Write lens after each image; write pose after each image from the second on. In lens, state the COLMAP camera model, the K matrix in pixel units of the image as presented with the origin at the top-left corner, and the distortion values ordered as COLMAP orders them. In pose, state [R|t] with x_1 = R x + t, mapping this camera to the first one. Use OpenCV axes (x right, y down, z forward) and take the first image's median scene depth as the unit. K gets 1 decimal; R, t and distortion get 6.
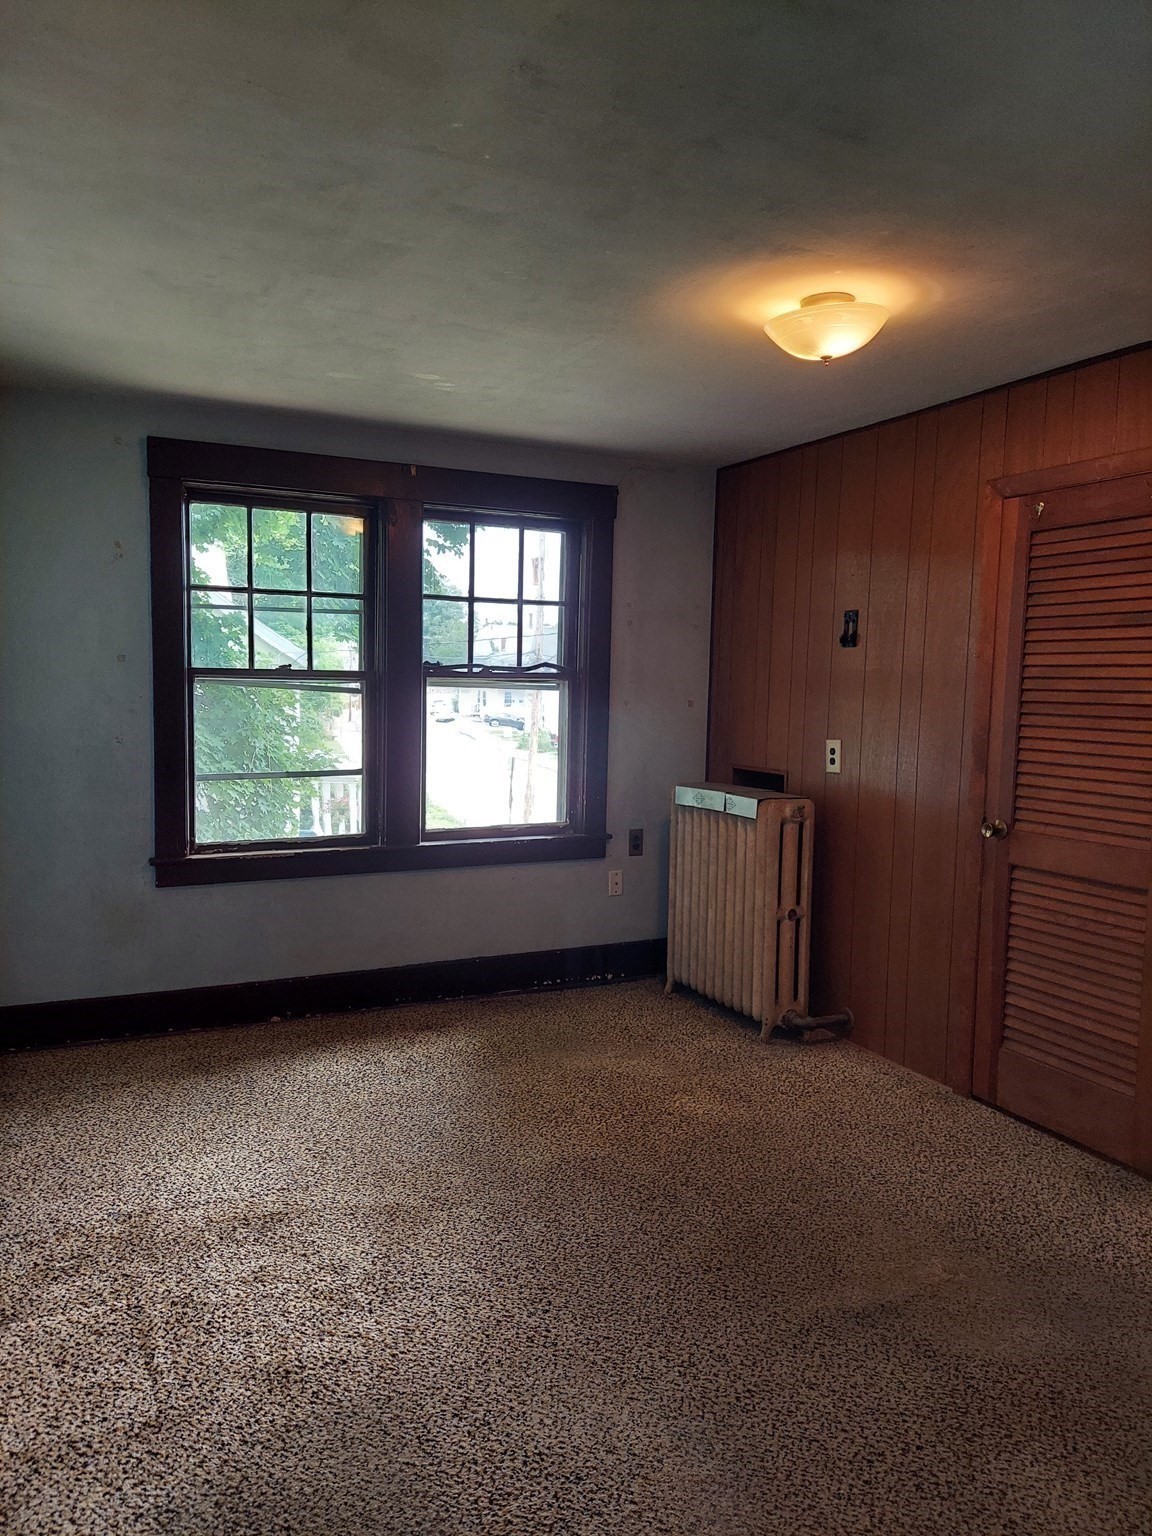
lens RADIAL K [[1106.8, 0, 574.2], [0, 1106.8, 769.2], [0, 0, 1]] dist [0.071401, -0.076255]
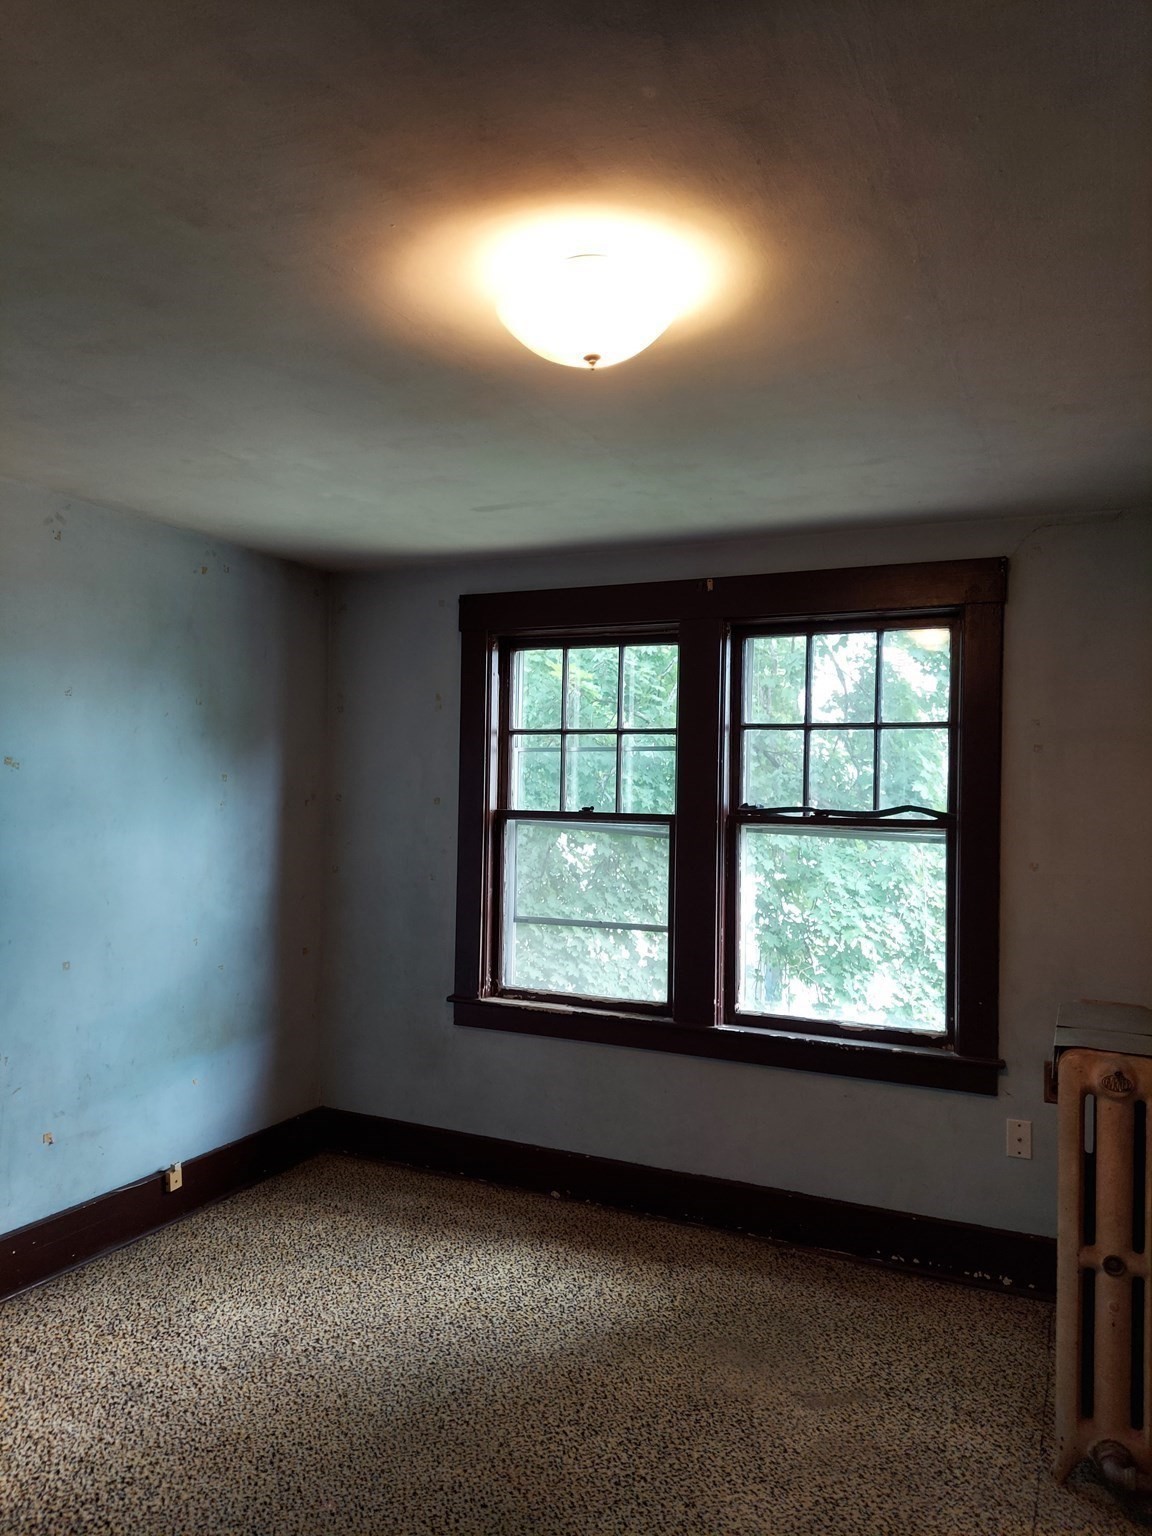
lens RADIAL K [[1106.8, 0, 569.0], [0, 1106.8, 762.6], [0, 0, 1]] dist [0.071401, -0.076255]
pose [[0.615678, -0.023403, -0.787650, 0.448748], [-0.073240, 0.993533, -0.086770, -0.046995], [0.784587, 0.111109, 0.609982, 0.392484]]
